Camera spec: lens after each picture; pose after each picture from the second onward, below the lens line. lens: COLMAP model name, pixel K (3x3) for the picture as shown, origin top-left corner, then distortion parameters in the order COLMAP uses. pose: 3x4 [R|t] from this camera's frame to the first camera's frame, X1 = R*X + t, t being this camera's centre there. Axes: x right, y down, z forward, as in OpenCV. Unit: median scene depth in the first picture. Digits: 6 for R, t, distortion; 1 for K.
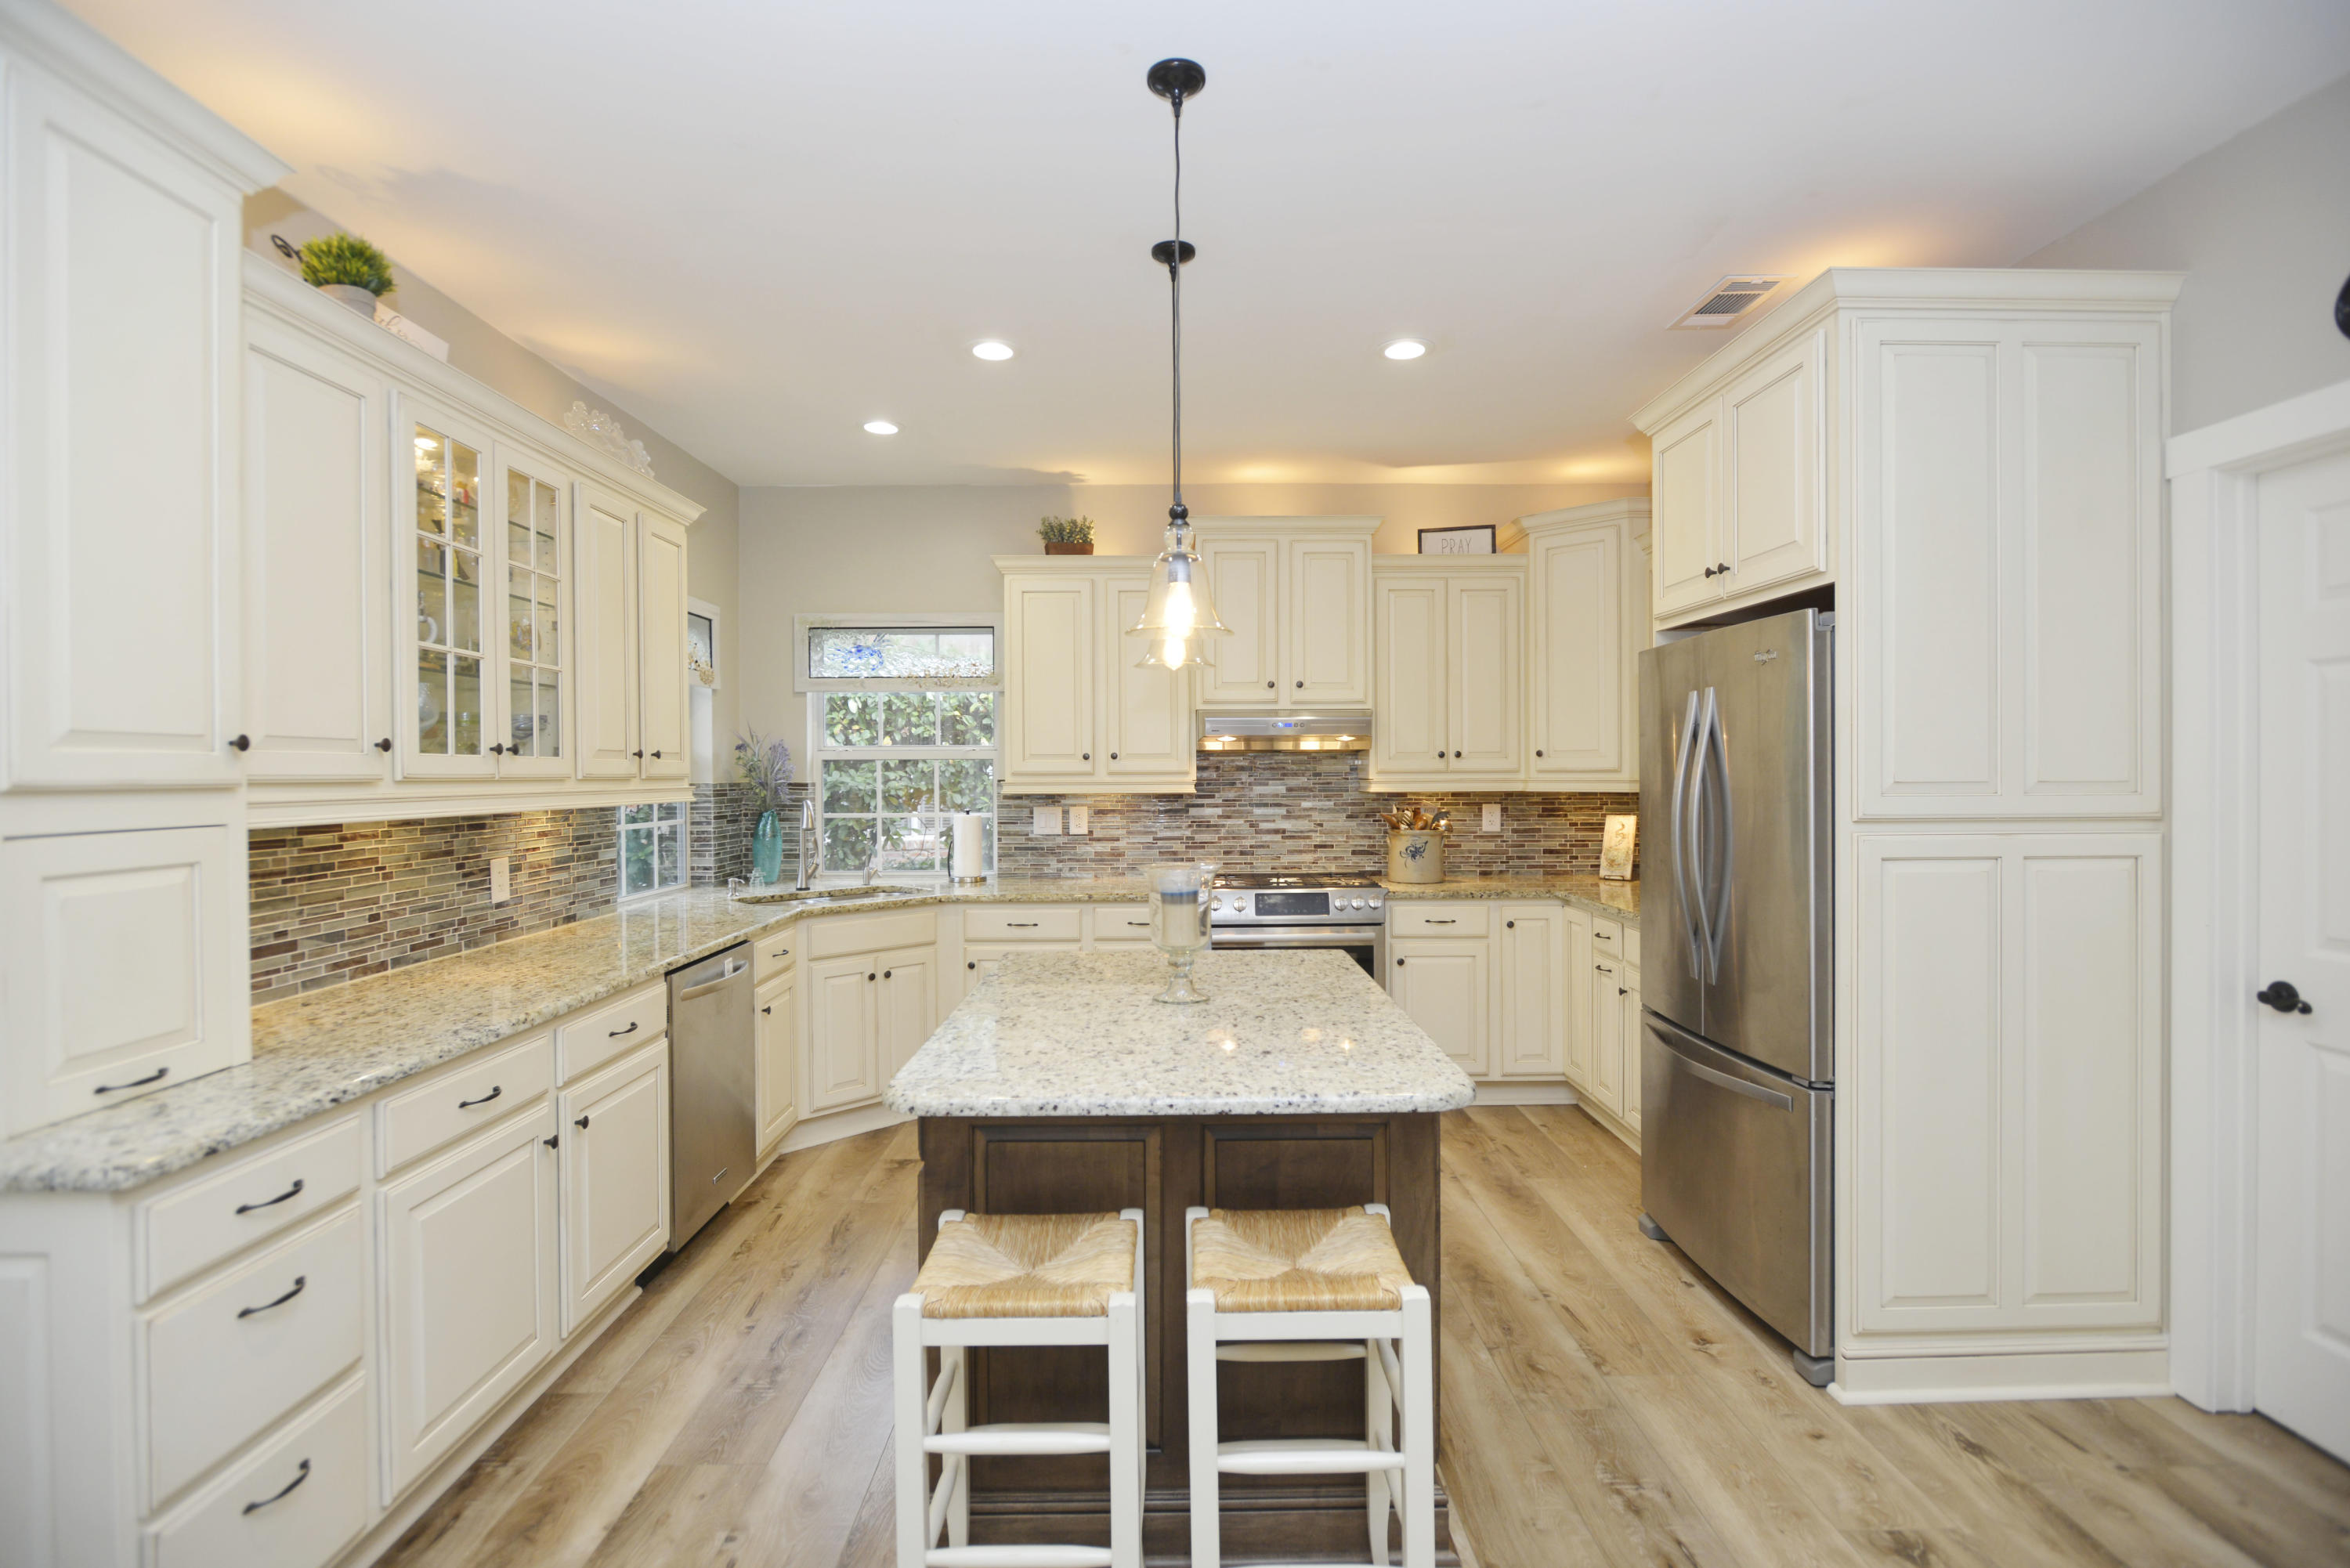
lens RADIAL K [[1116.1, 0, 1174.9], [0, 1116.1, 779.5], [0, 0, 1]] dist [-0.011969, -0.000207]
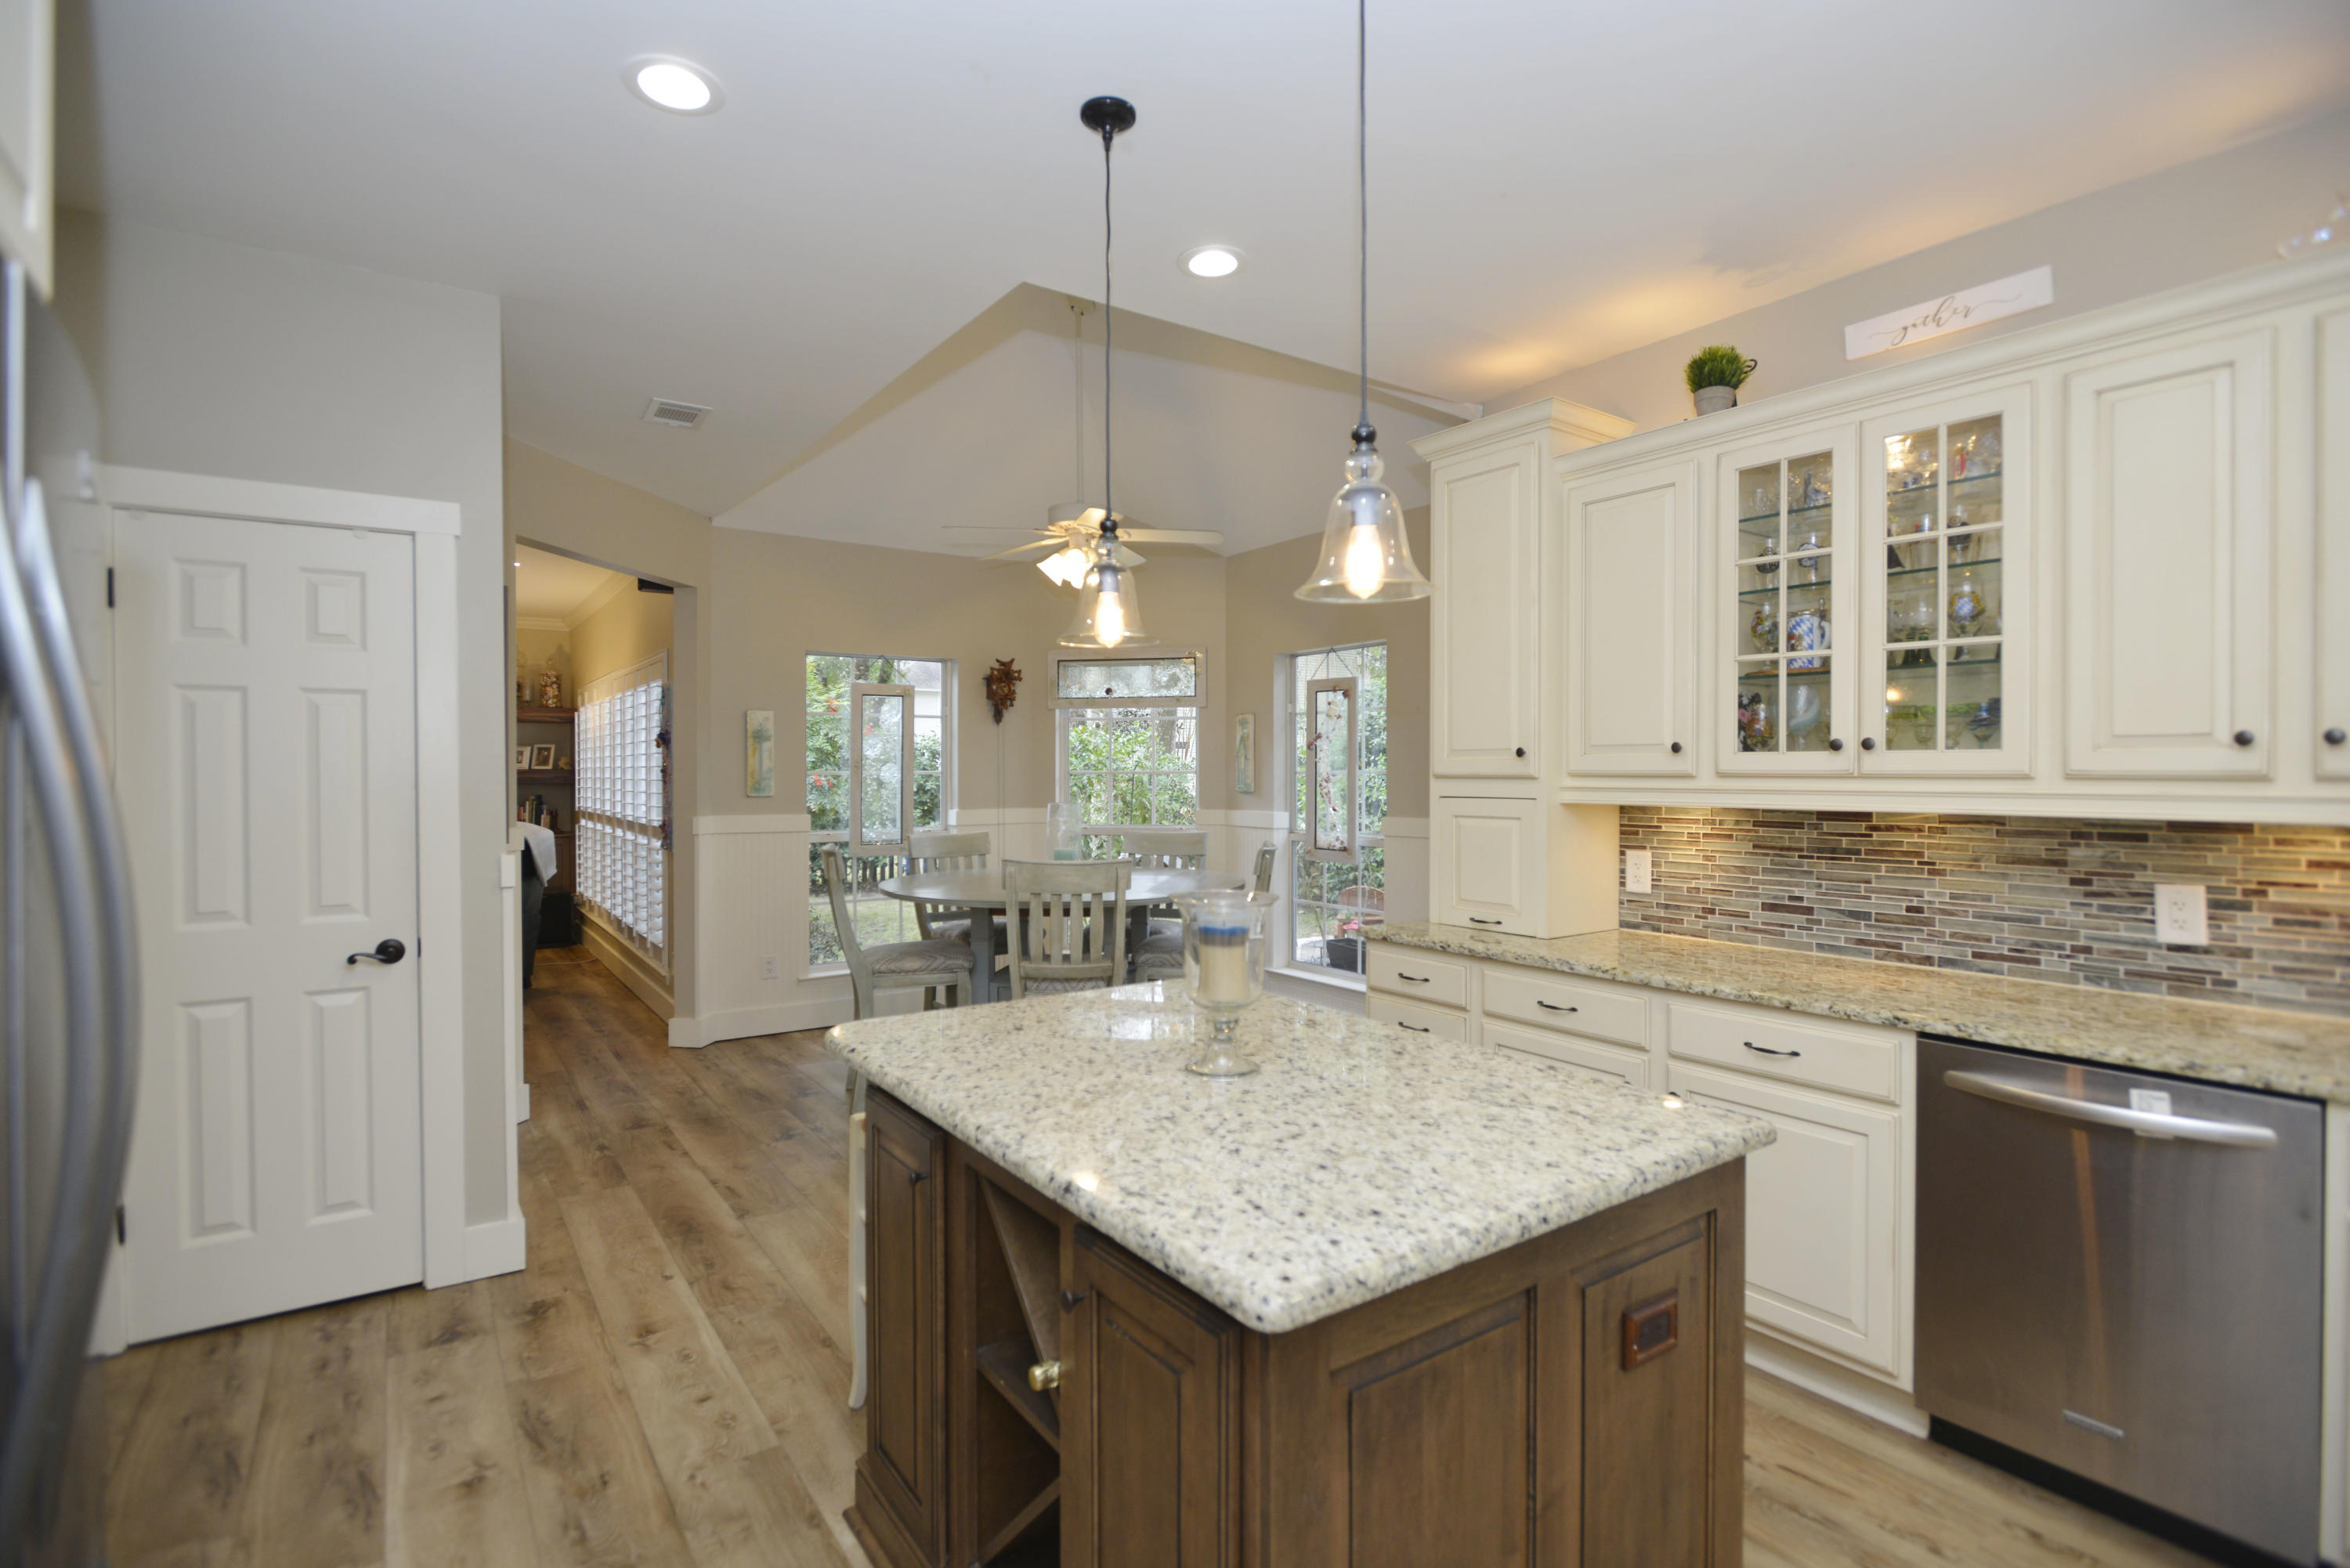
lens RADIAL K [[1116.1, 0, 1174.4], [0, 1116.1, 780.0], [0, 0, 1]] dist [-0.011969, -0.000207]
pose [[-0.824109, 0.009997, -0.566343, 0.316334], [0.000120, 0.999847, 0.017474, -0.009998], [0.566432, 0.014333, -0.823984, 1.094579]]
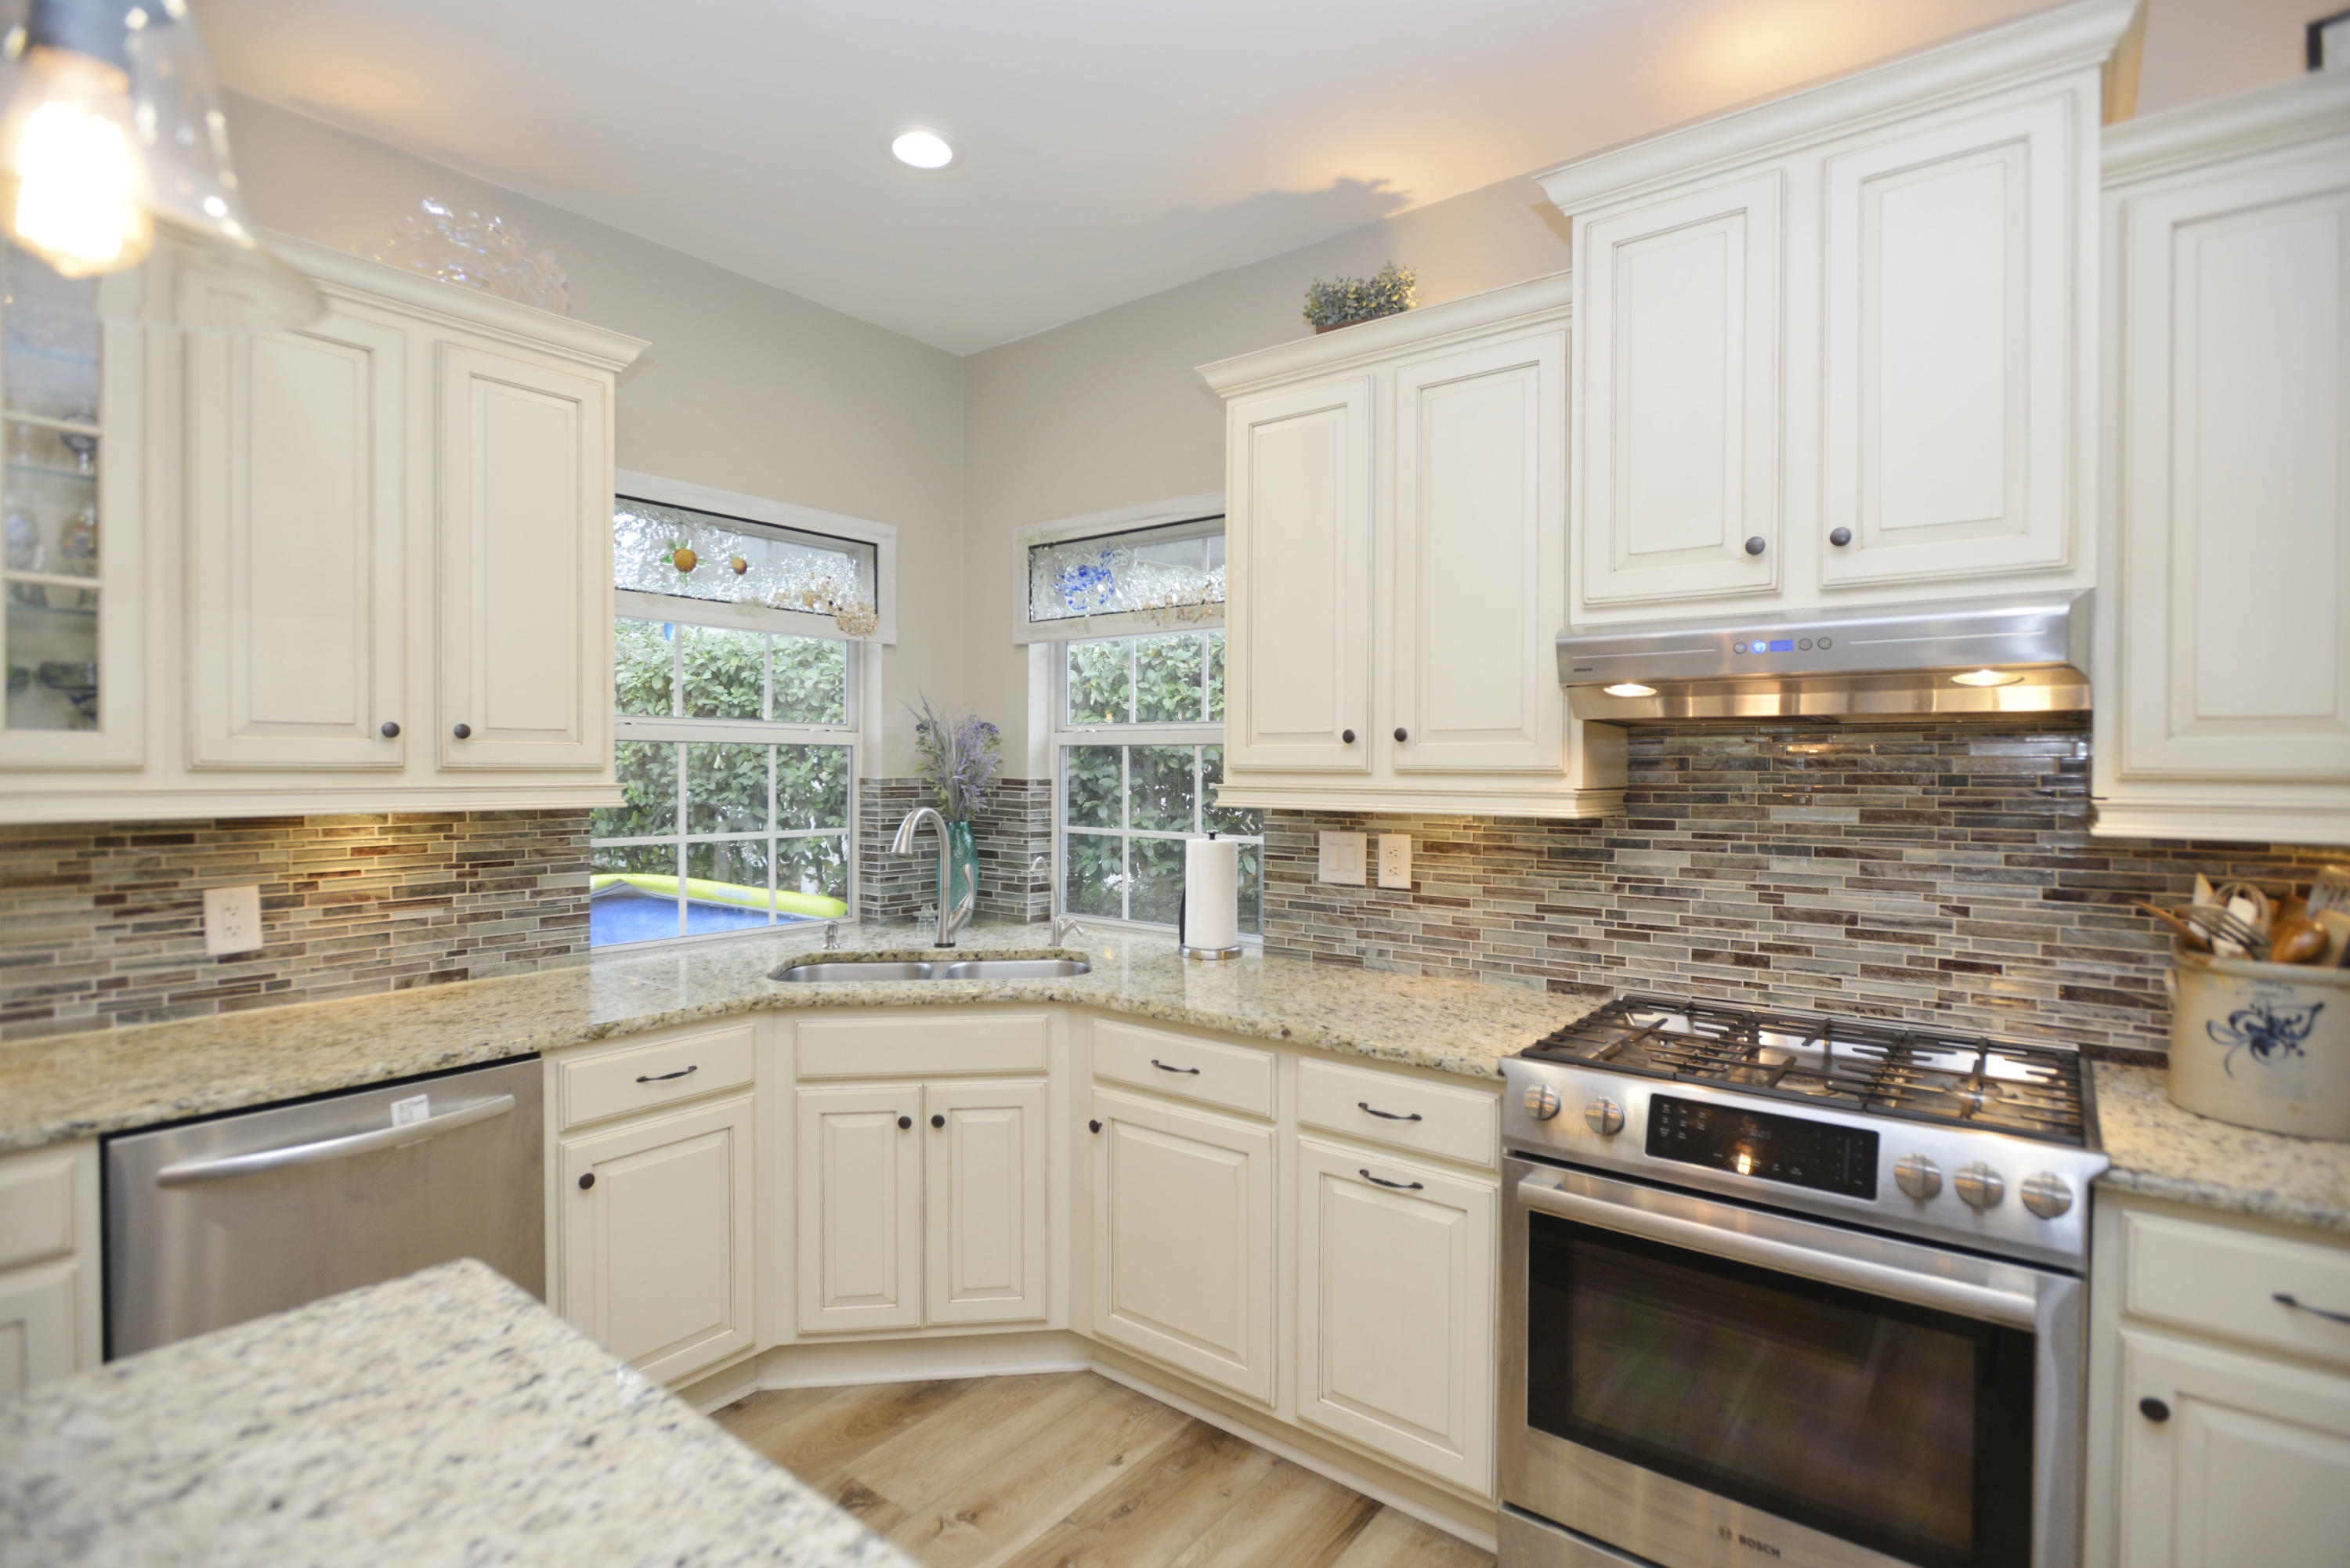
lens RADIAL K [[1116.1, 0, 1175.6], [0, 1116.1, 779.2], [0, 0, 1]] dist [-0.011969, -0.000207]
pose [[0.783055, 0.017203, -0.621715, 0.219692], [-0.014027, 0.999852, 0.009999, -0.007520], [0.621795, 0.000891, 0.783180, 0.744328]]
